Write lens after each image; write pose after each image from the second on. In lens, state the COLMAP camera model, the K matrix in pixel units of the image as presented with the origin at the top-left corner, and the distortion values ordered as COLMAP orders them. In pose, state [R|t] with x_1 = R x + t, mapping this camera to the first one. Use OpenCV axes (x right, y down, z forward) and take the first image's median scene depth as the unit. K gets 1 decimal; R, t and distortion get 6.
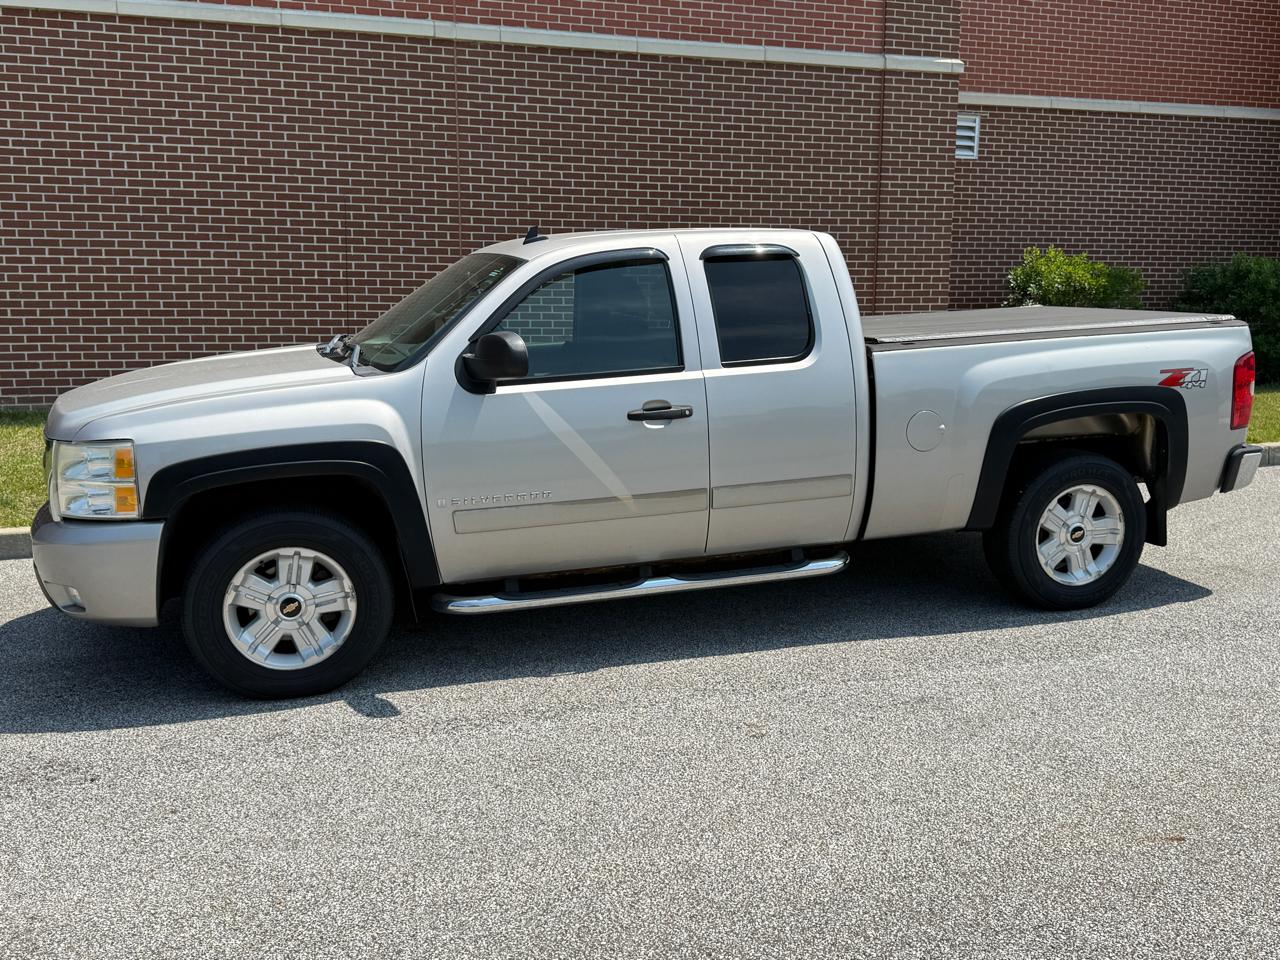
lens RADIAL K [[1179.8, 0, 632.3], [0, 1179.8, 485.8], [0, 0, 1]] dist [0.172091, -0.364524]
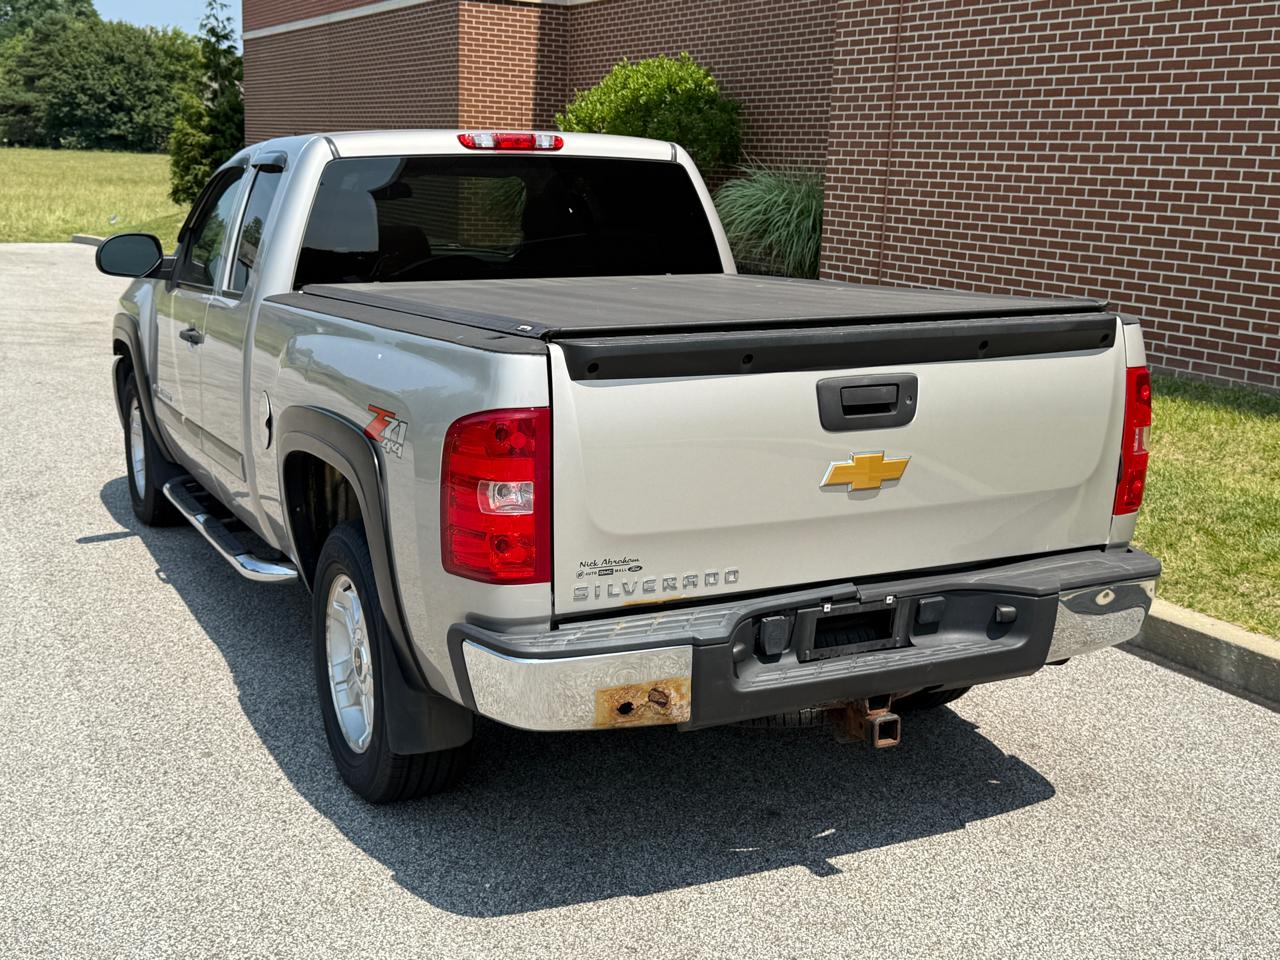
lens RADIAL K [[1502.1, 0, 639.2], [0, 1502.1, 489.7], [0, 0, 1]] dist [0.210633, -0.529714]
pose [[0.141070, 0.216288, -0.966084, 0.622948], [-0.188006, 0.963938, 0.188354, -0.118111], [0.971984, 0.155059, 0.176647, 0.578571]]
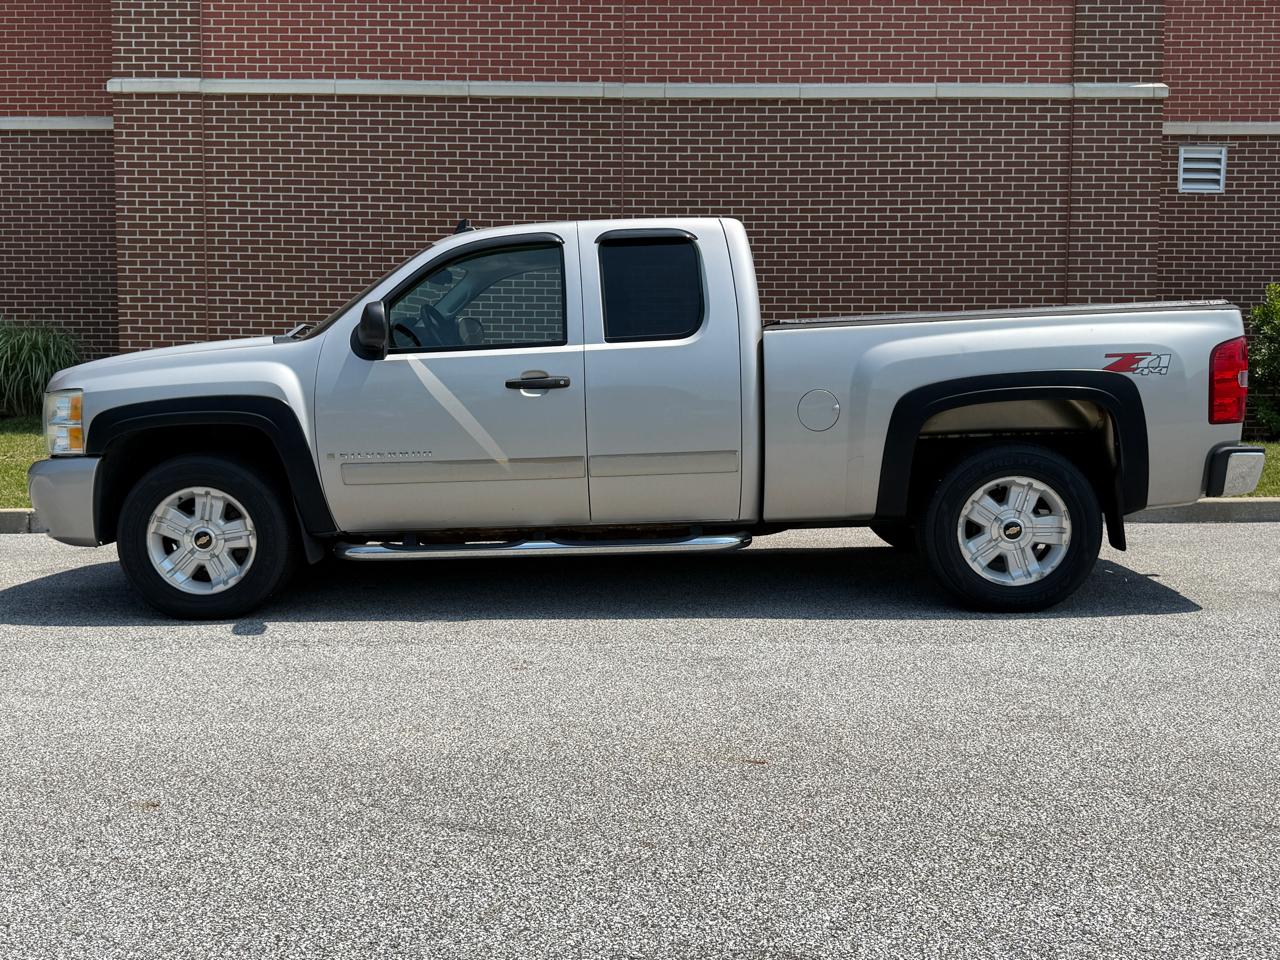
lens RADIAL K [[1180.6, 0, 639.7], [0, 1180.6, 479.5], [0, 0, 1]] dist [0.168912, -0.356062]
pose [[0.945529, 0.029113, -0.324234, 0.231497], [-0.055192, 0.995911, -0.071526, 0.048703], [0.320826, 0.085525, 0.943269, 0.015162]]
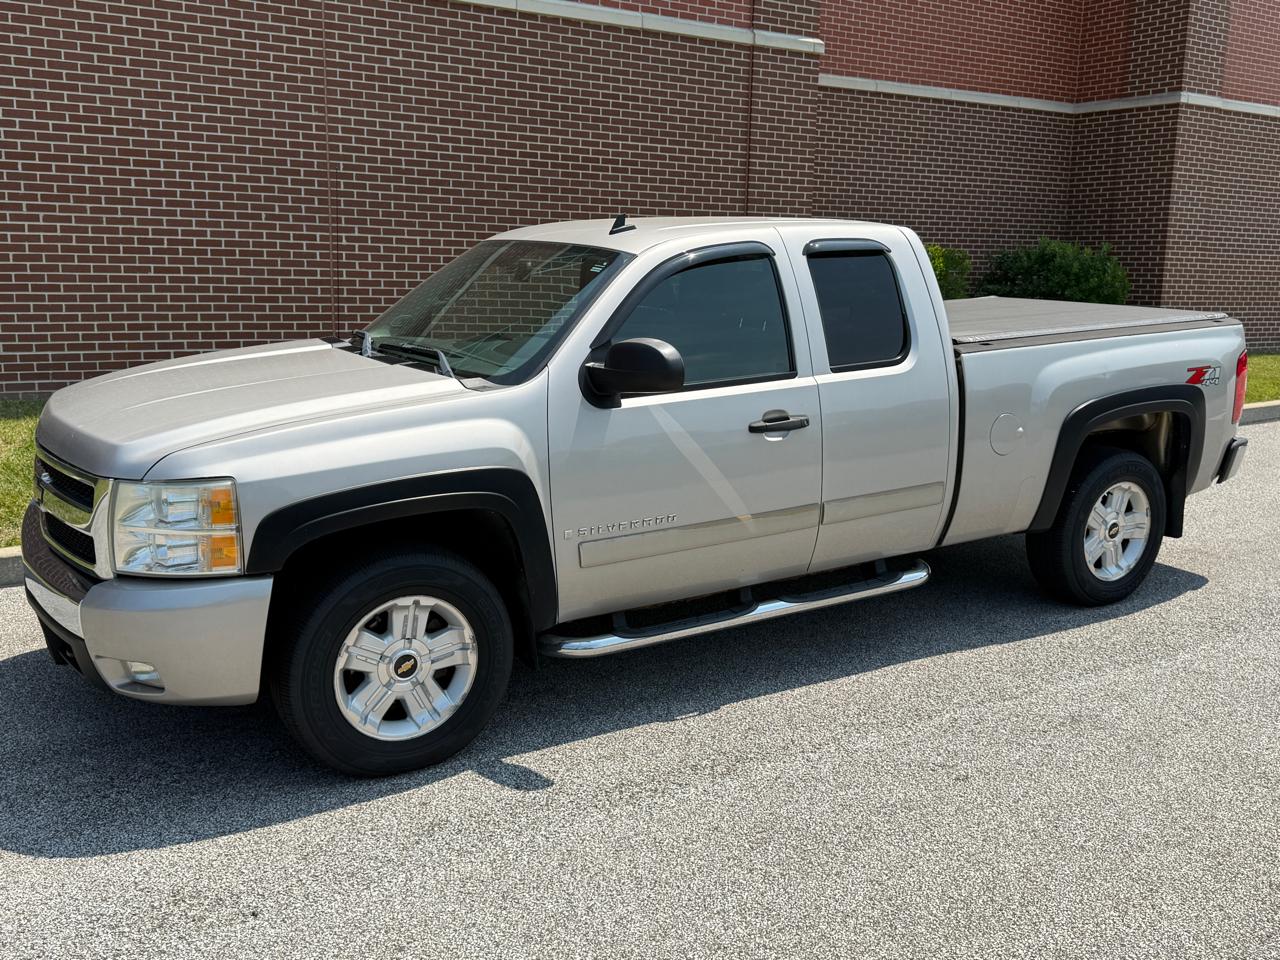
lens RADIAL K [[1180.6, 0, 639.7], [0, 1180.6, 479.5], [0, 0, 1]] dist [0.168912, -0.356062]
pose [[0.967734, -0.028955, 0.250304, -0.157112], [0.022237, 0.999314, 0.029625, -0.024252], [-0.250990, -0.023103, 0.967714, 0.069355]]
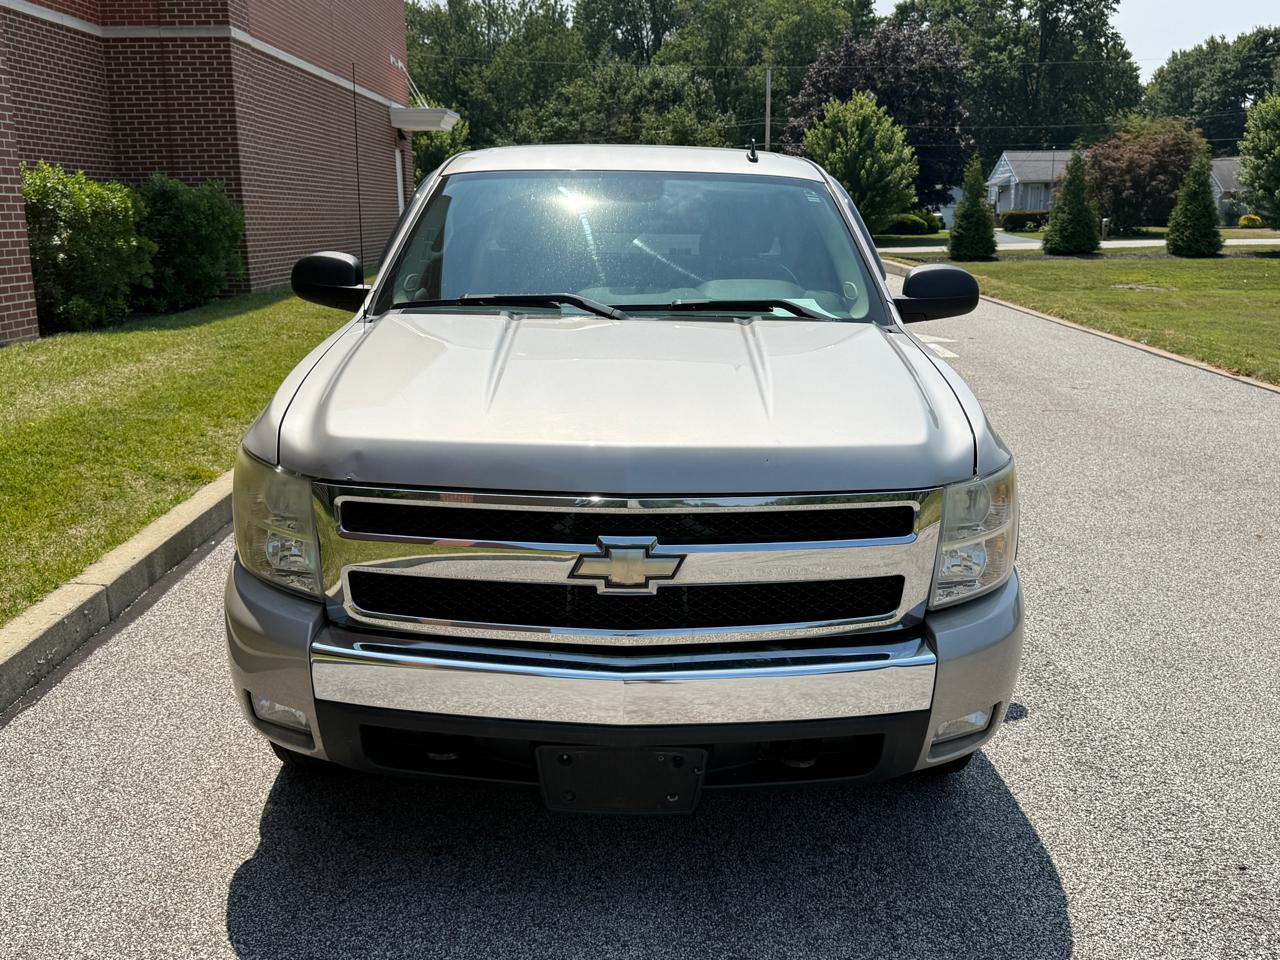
lens RADIAL K [[1230.8, 0, 639.3], [0, 1230.8, 480.9], [0, 0, 1]] dist [0.086840, -0.160218]
pose [[0.302280, -0.208440, 0.930150, -0.503868], [0.157451, 0.973313, 0.166944, -0.076132], [-0.940125, 0.095990, 0.327032, 0.430969]]
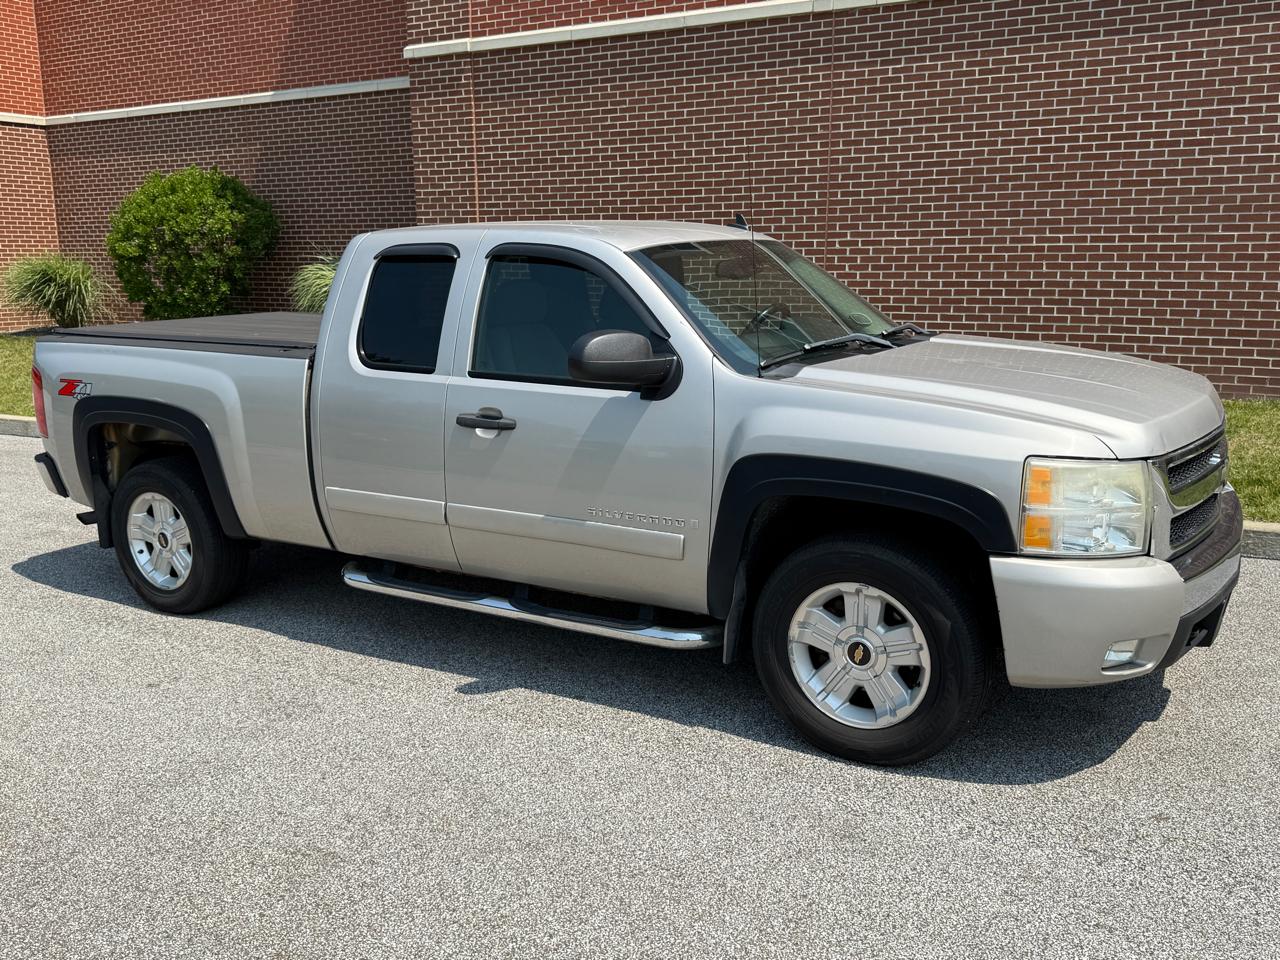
lens RADIAL K [[1150.9, 0, 637.6], [0, 1150.9, 485.7], [0, 0, 1]] dist [0.170660, -0.353345]
pose [[0.650903, 0.143227, -0.745527, 0.530637], [-0.109093, 0.989496, 0.094851, -0.060655], [0.751282, 0.019593, 0.659691, 0.256720]]
